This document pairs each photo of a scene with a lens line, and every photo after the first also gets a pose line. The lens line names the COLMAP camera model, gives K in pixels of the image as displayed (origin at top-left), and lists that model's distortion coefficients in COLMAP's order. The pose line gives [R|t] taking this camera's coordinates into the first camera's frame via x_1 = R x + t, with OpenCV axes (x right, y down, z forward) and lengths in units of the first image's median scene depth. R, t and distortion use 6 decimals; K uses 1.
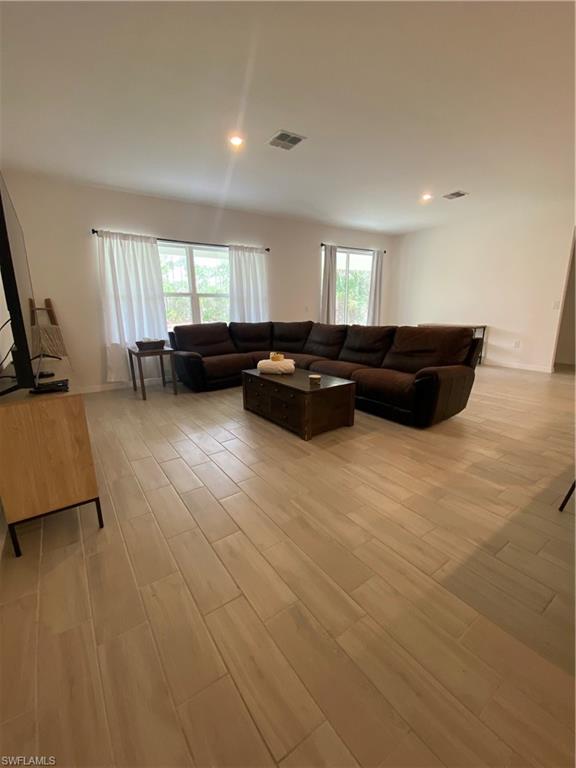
lens RADIAL K [[324.4, 0, 288.0], [0, 324.4, 382.1], [0, 0, 1]] dist [-0.007720, -0.007528]
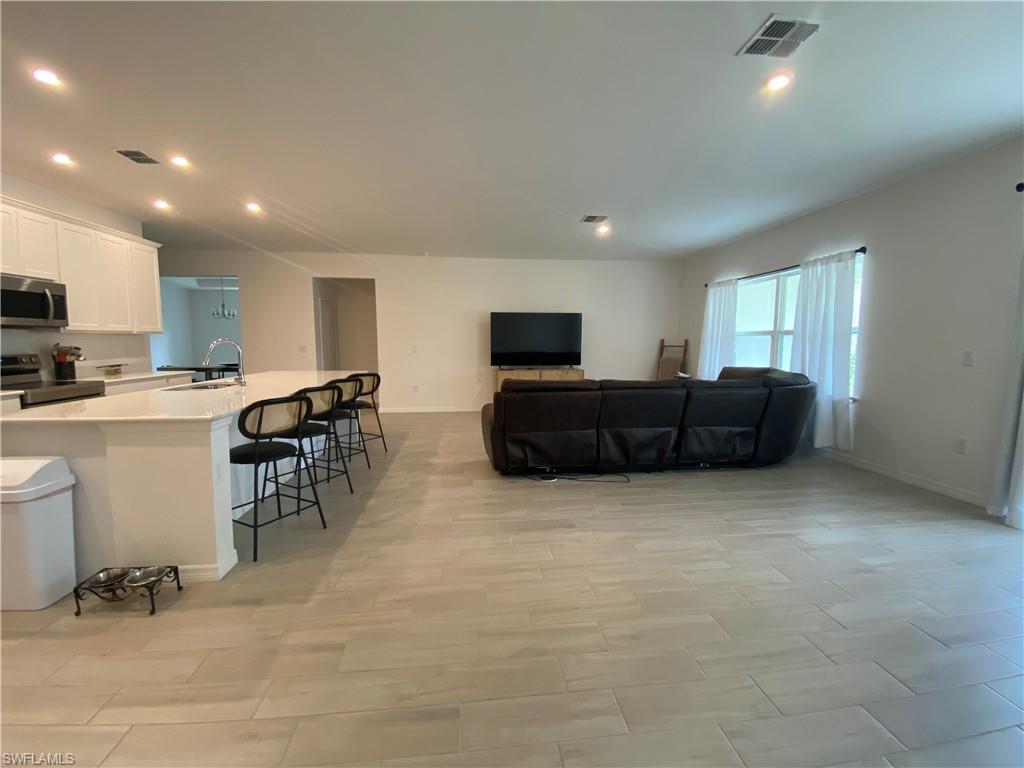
lens RADIAL K [[412.7, 0, 520.0], [0, 412.7, 387.0], [0, 0, 1]] dist [-0.007199, -0.001514]
pose [[-0.493740, 0.106408, -0.863075, 1.014540], [-0.196472, 0.953173, 0.229912, -0.277720], [0.847124, 0.283086, -0.449714, 1.057766]]
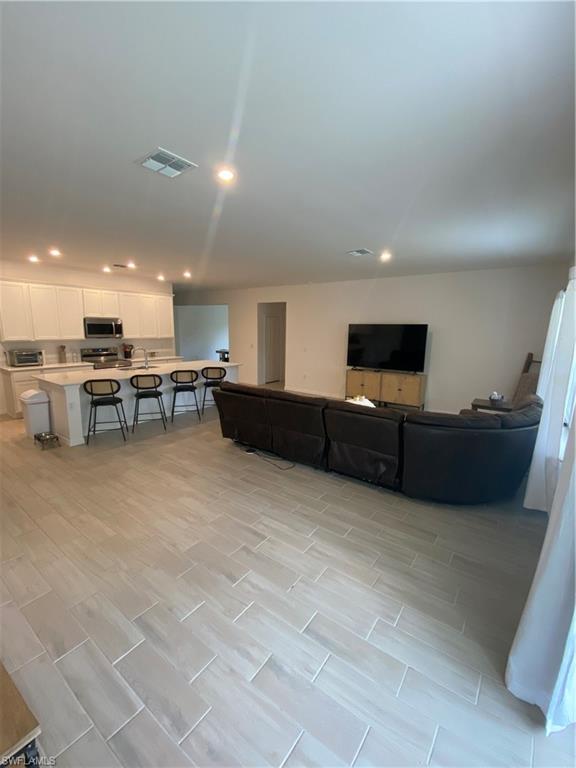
lens RADIAL K [[324.4, 0, 291.7], [0, 324.4, 383.7], [0, 0, 1]] dist [-0.007720, -0.007528]
pose [[-0.951519, 0.047172, -0.303952, 0.490955], [-0.077477, 0.919554, 0.385251, -0.470602], [0.297674, 0.390123, -0.871318, 1.543853]]
